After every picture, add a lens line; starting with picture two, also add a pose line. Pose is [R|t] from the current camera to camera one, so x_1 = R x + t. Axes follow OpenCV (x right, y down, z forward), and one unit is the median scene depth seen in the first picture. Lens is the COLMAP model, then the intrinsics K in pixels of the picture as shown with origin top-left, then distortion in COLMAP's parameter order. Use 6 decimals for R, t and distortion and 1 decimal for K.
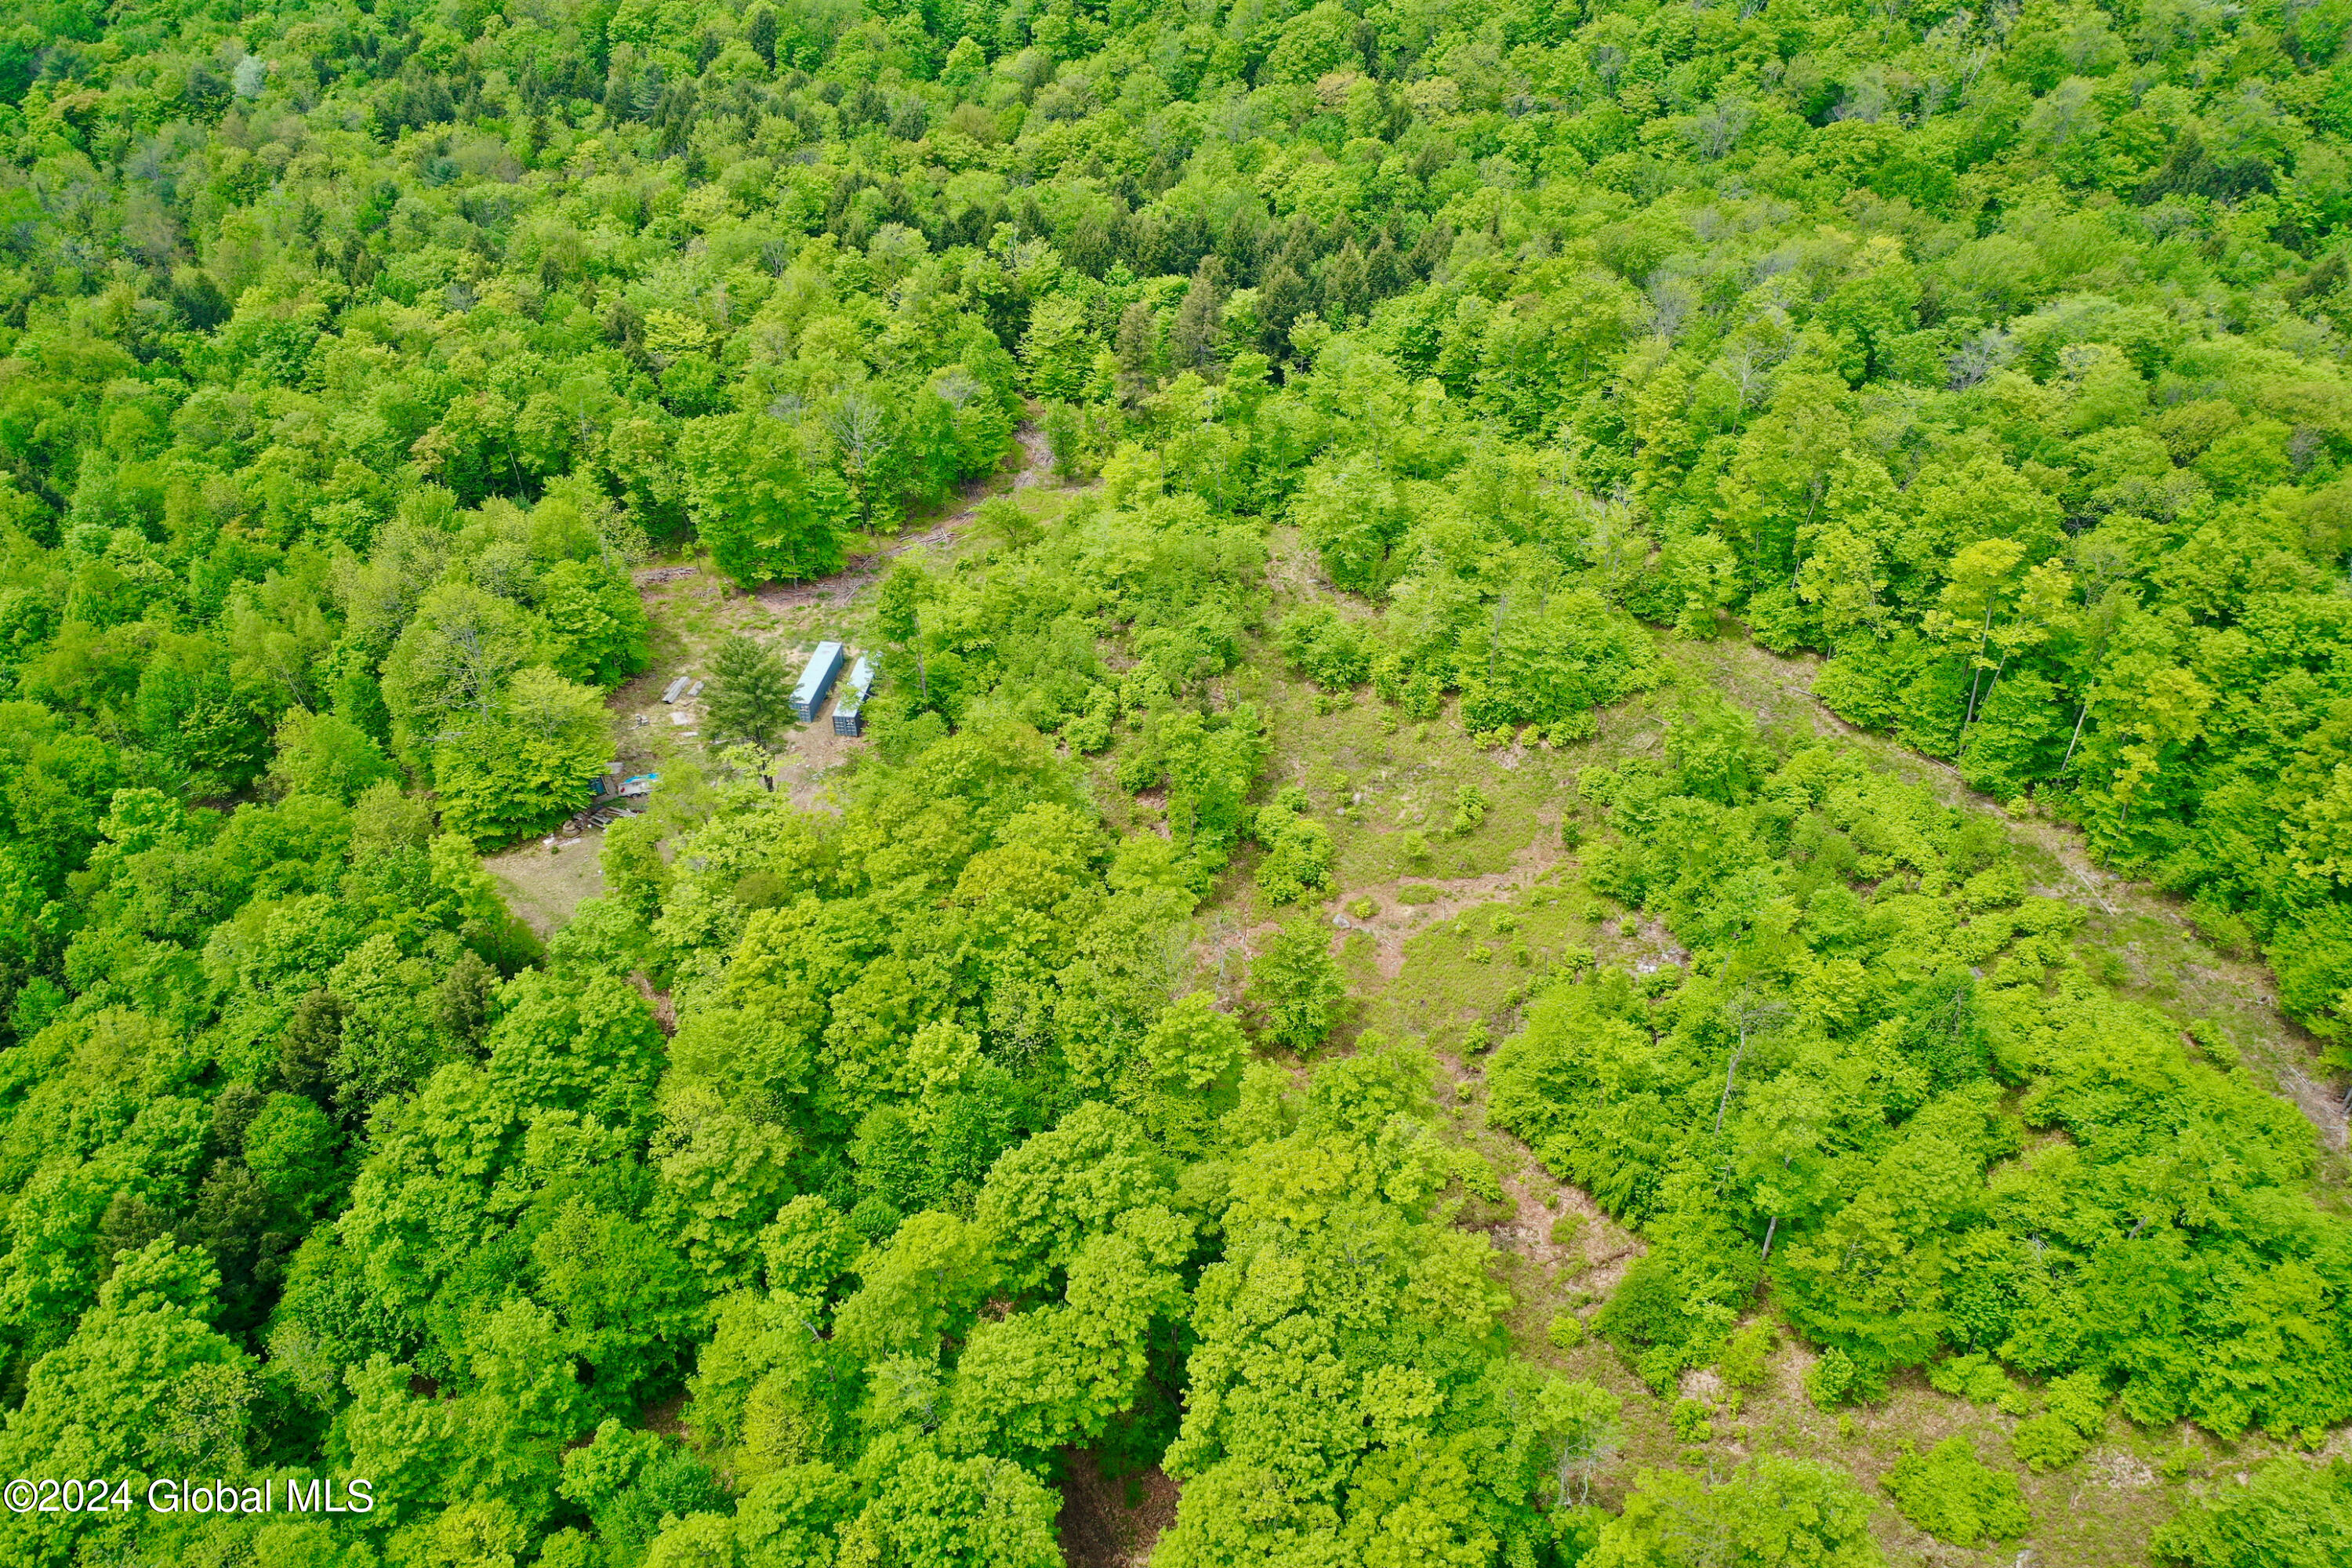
lens RADIAL K [[1847.9, 0, 1170.4], [0, 1847.9, 786.5], [0, 0, 1]] dist [0.010126, 0.008201]
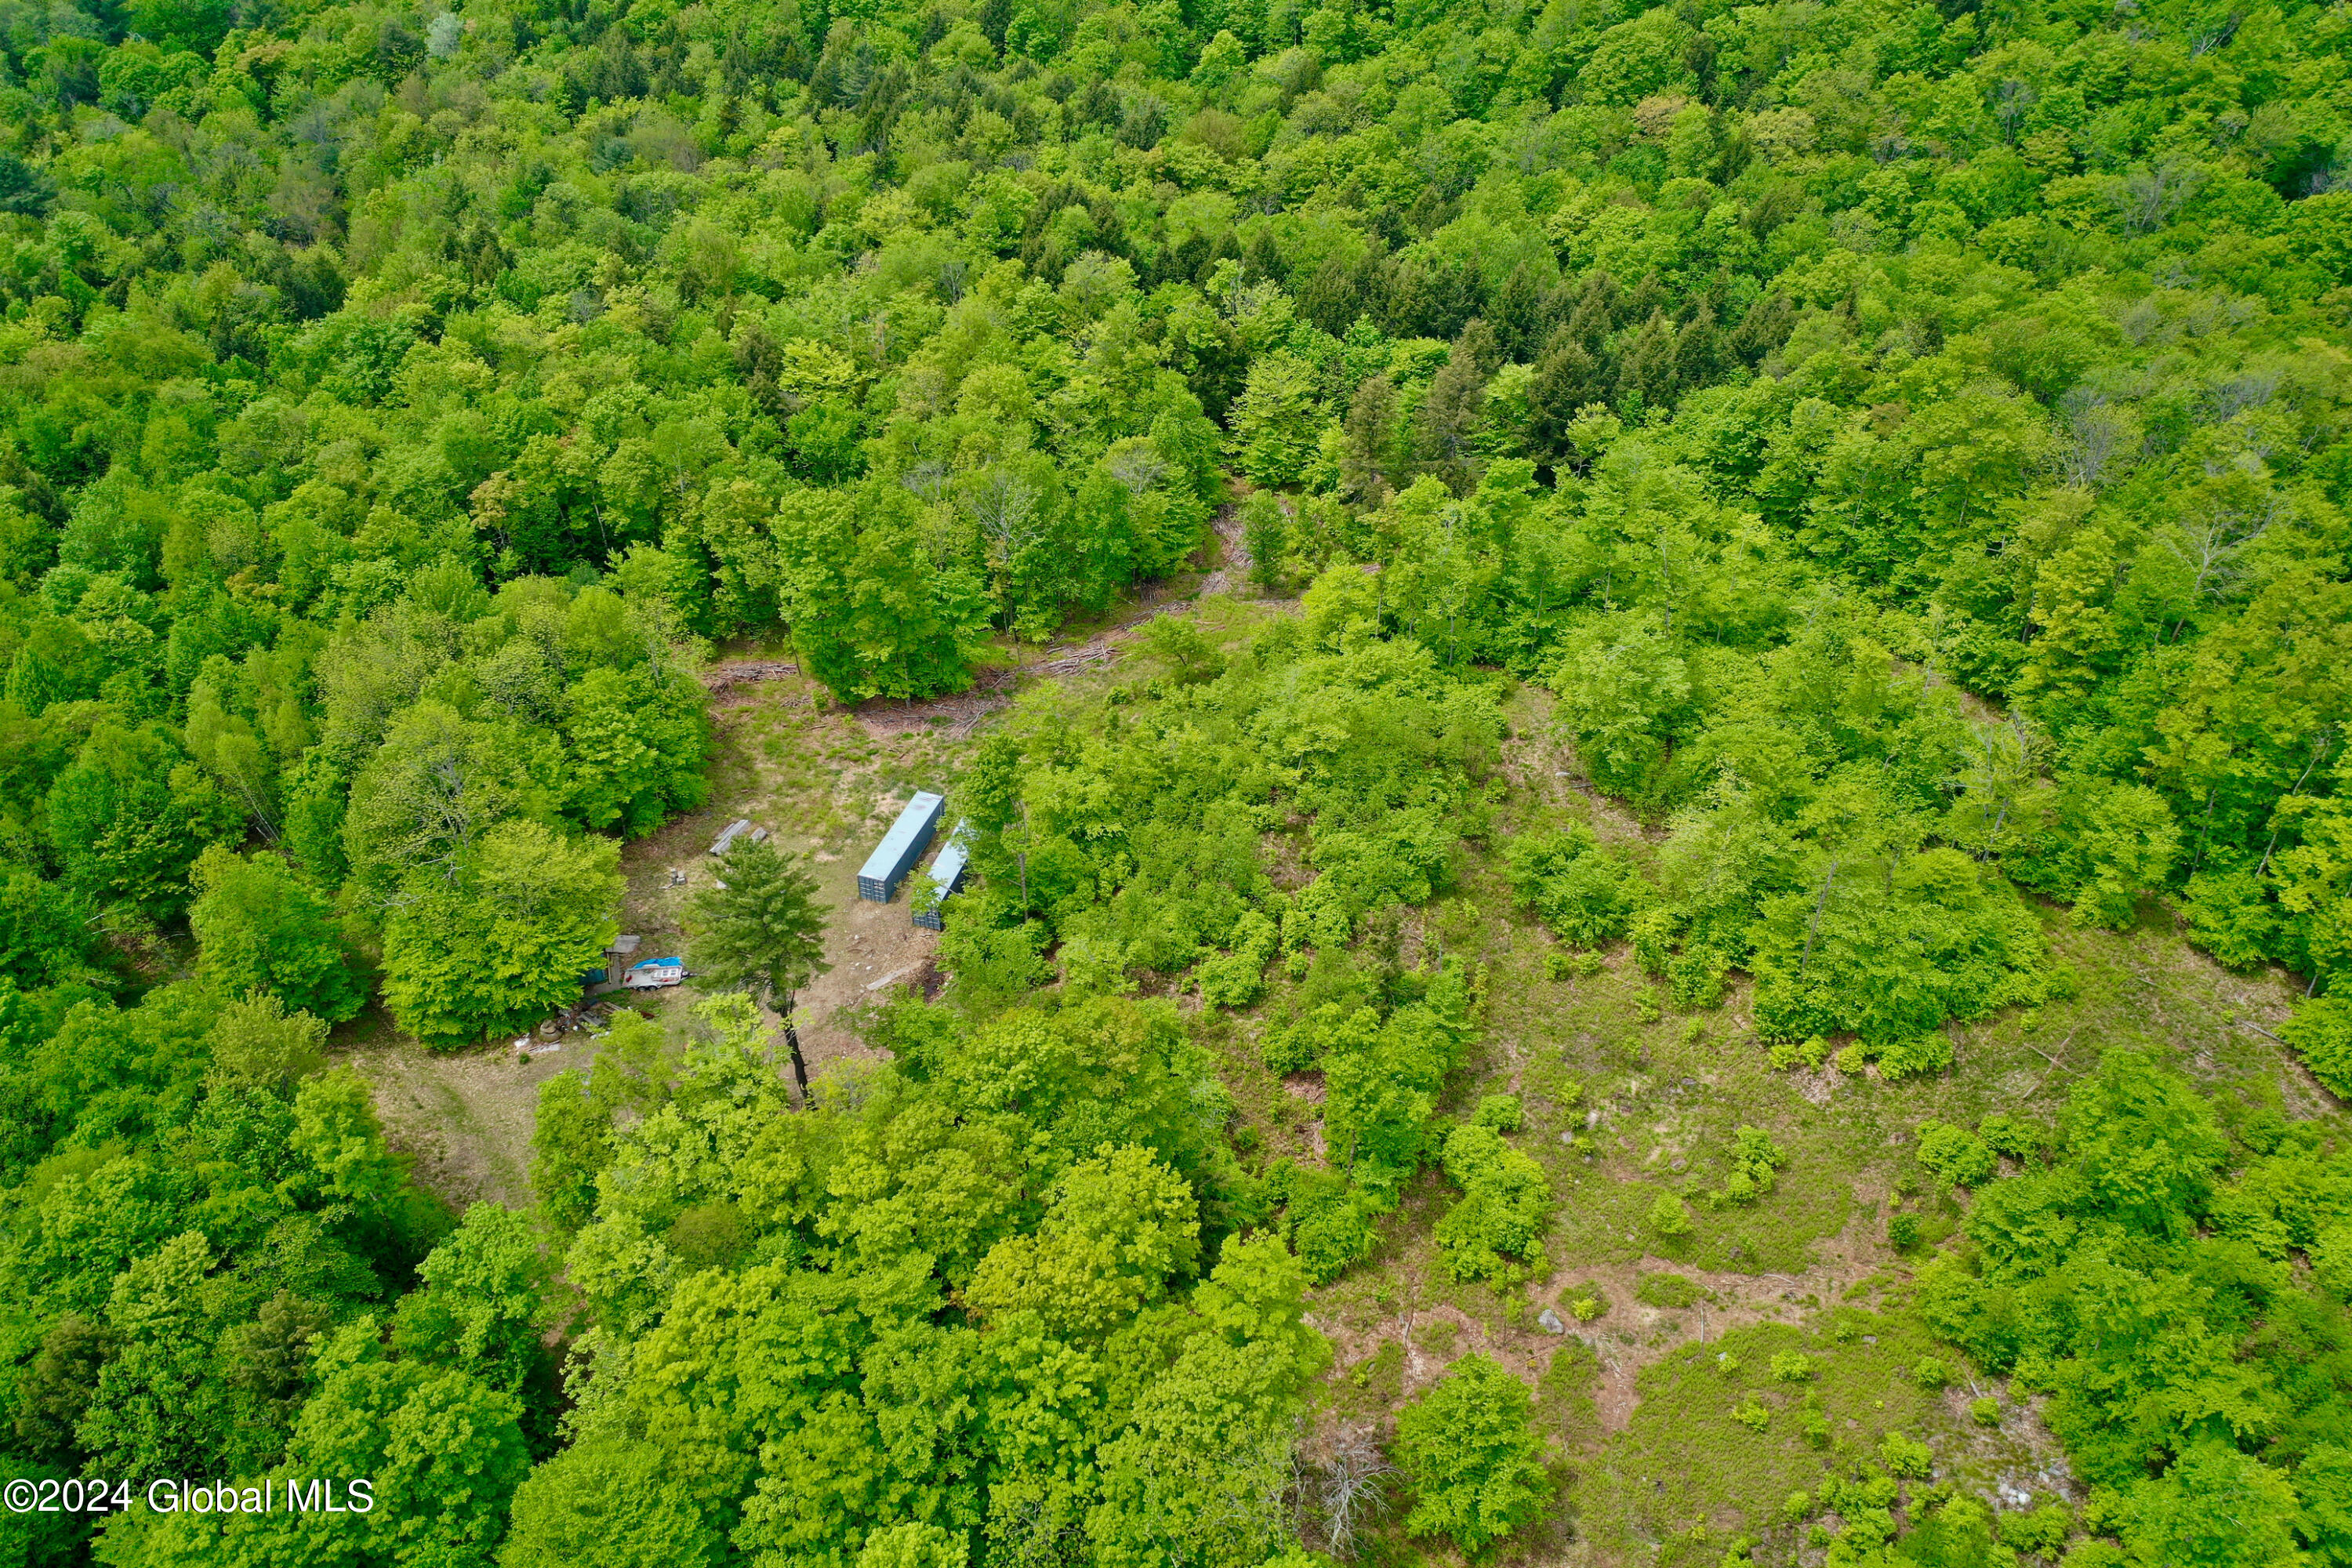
lens RADIAL K [[1863.3, 0, 1175.1], [0, 1863.3, 778.1], [0, 0, 1]] dist [0.012503, 0.004586]
pose [[0.986963, 0.100479, -0.125729, 0.014734], [-0.101059, 0.994879, 0.001775, -0.084038], [0.125263, 0.010954, 0.992063, 0.202013]]
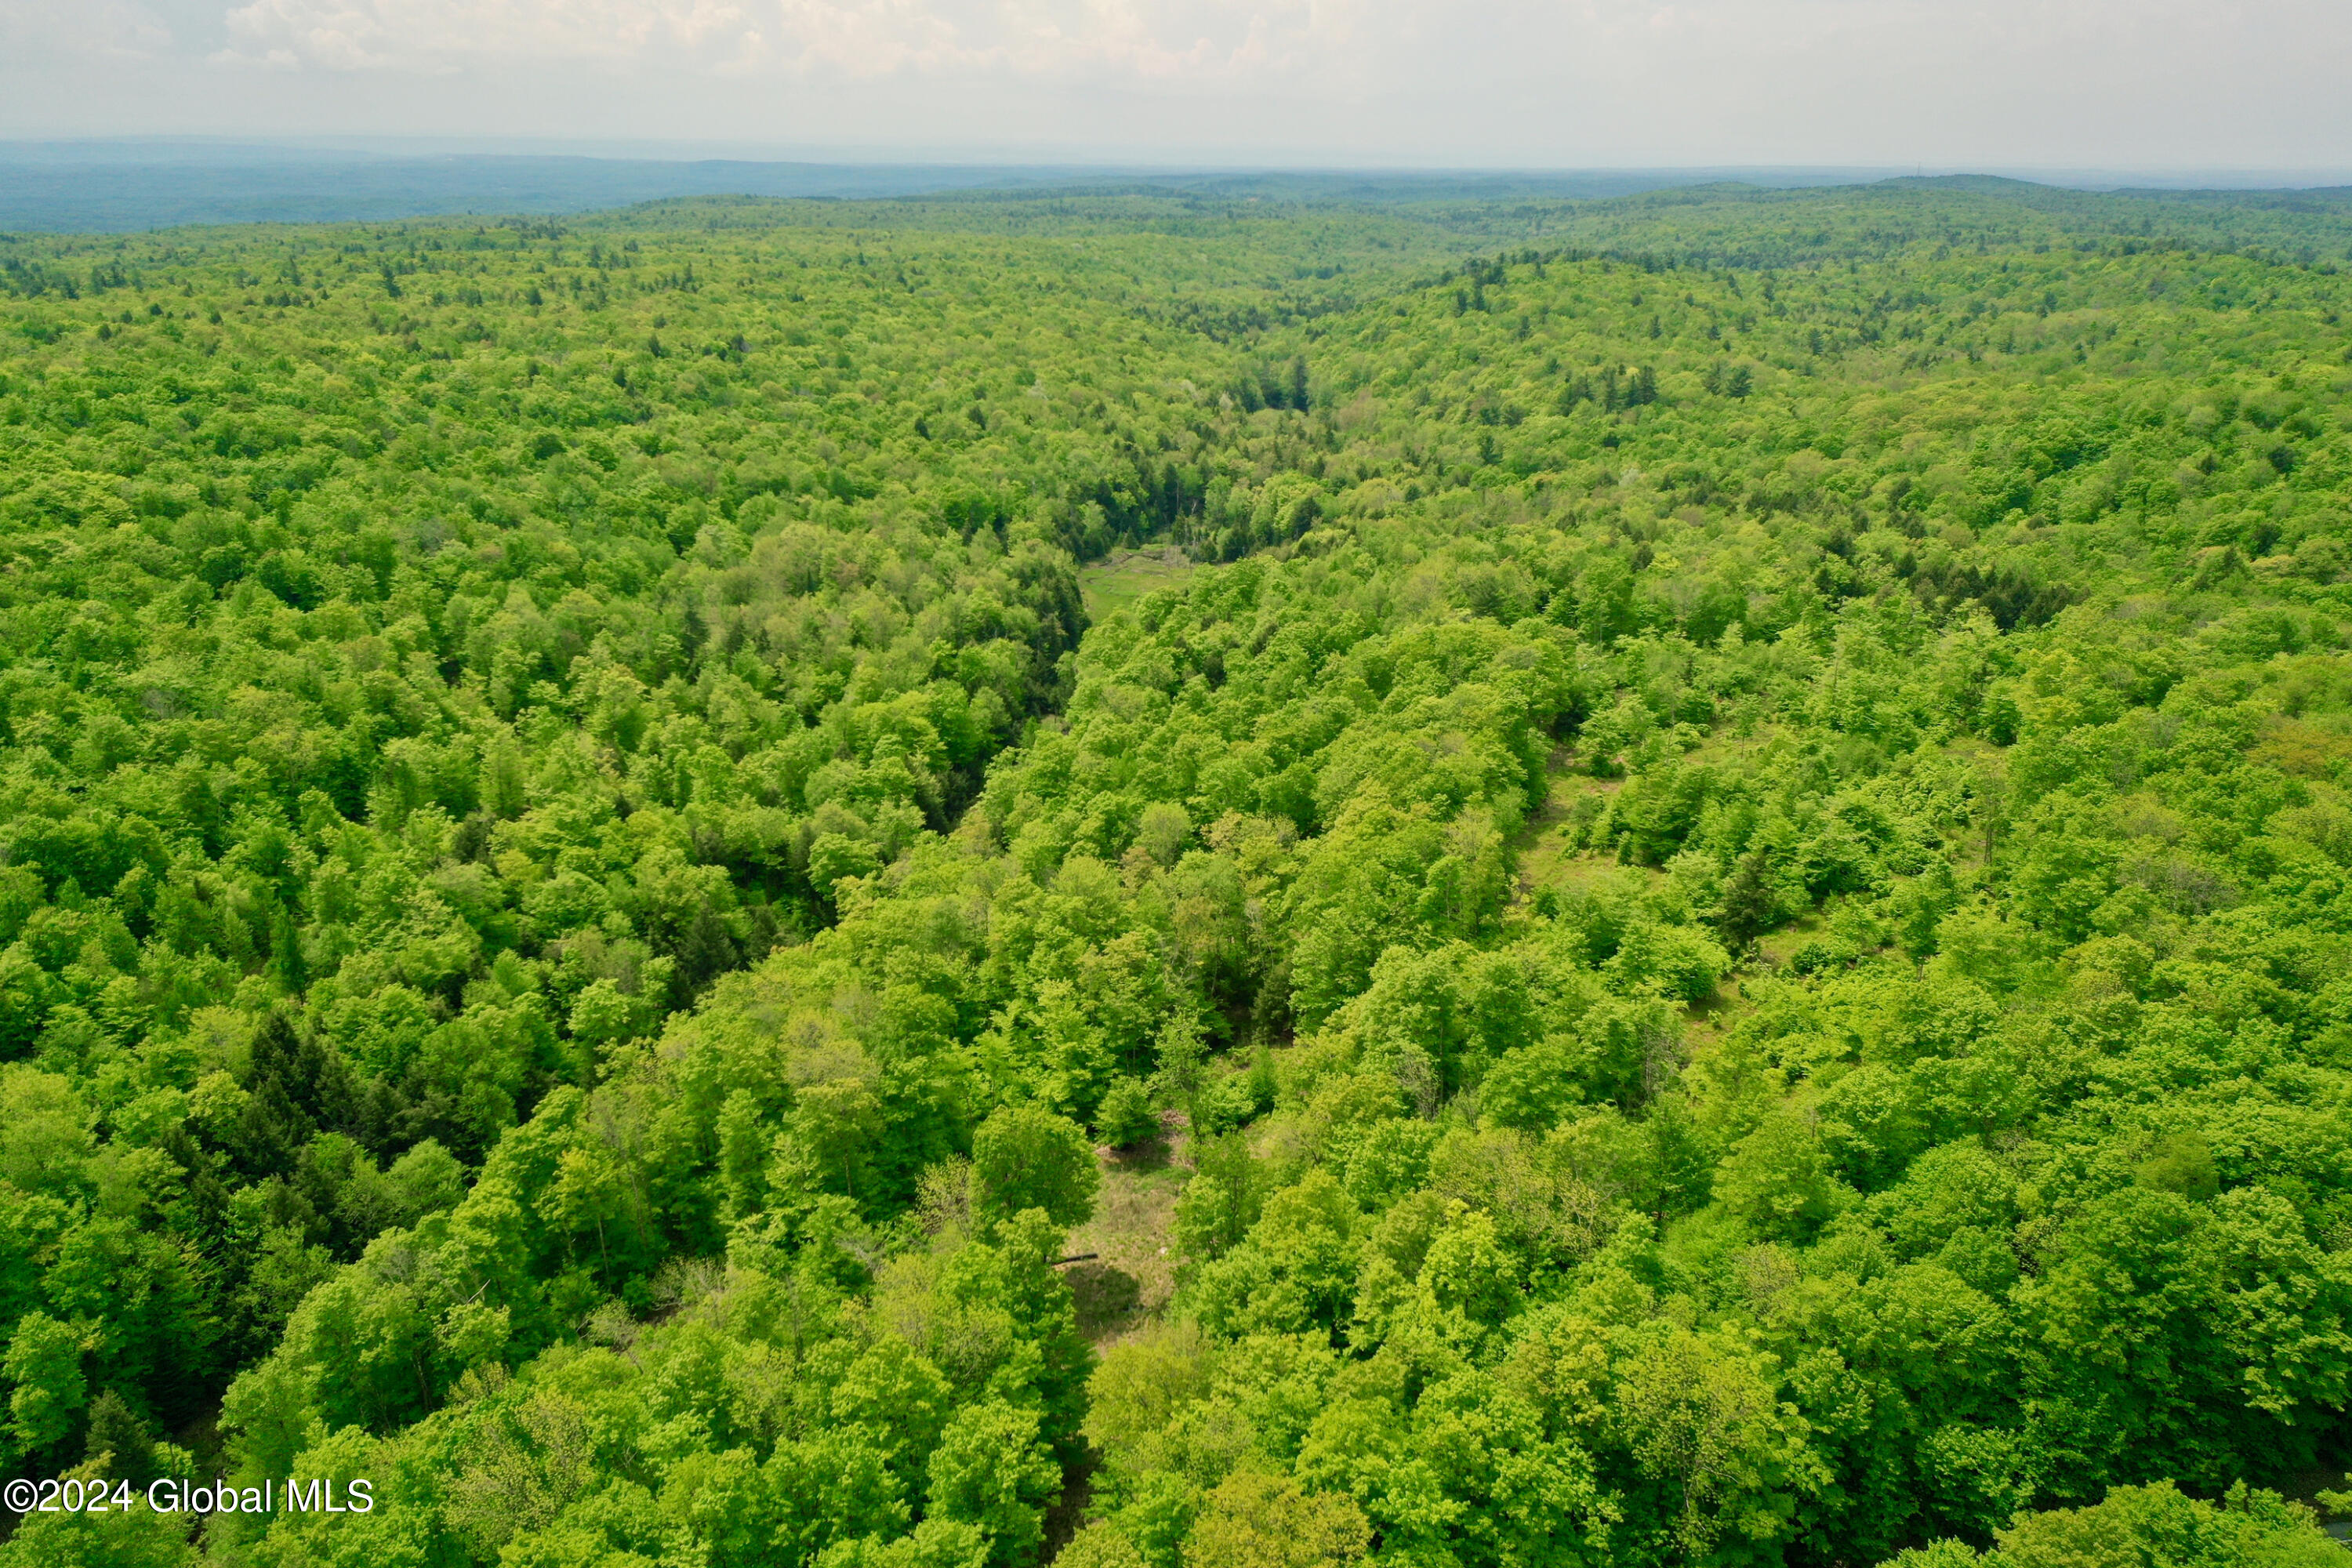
lens RADIAL K [[1863.3, 0, 1175.1], [0, 1863.3, 778.1], [0, 0, 1]] dist [0.012503, 0.004586]
pose [[0.629152, 0.240076, -0.739277, 0.919051], [-0.478380, 0.869234, -0.124840, 0.444360], [0.612634, 0.432199, 0.661728, -0.484648]]
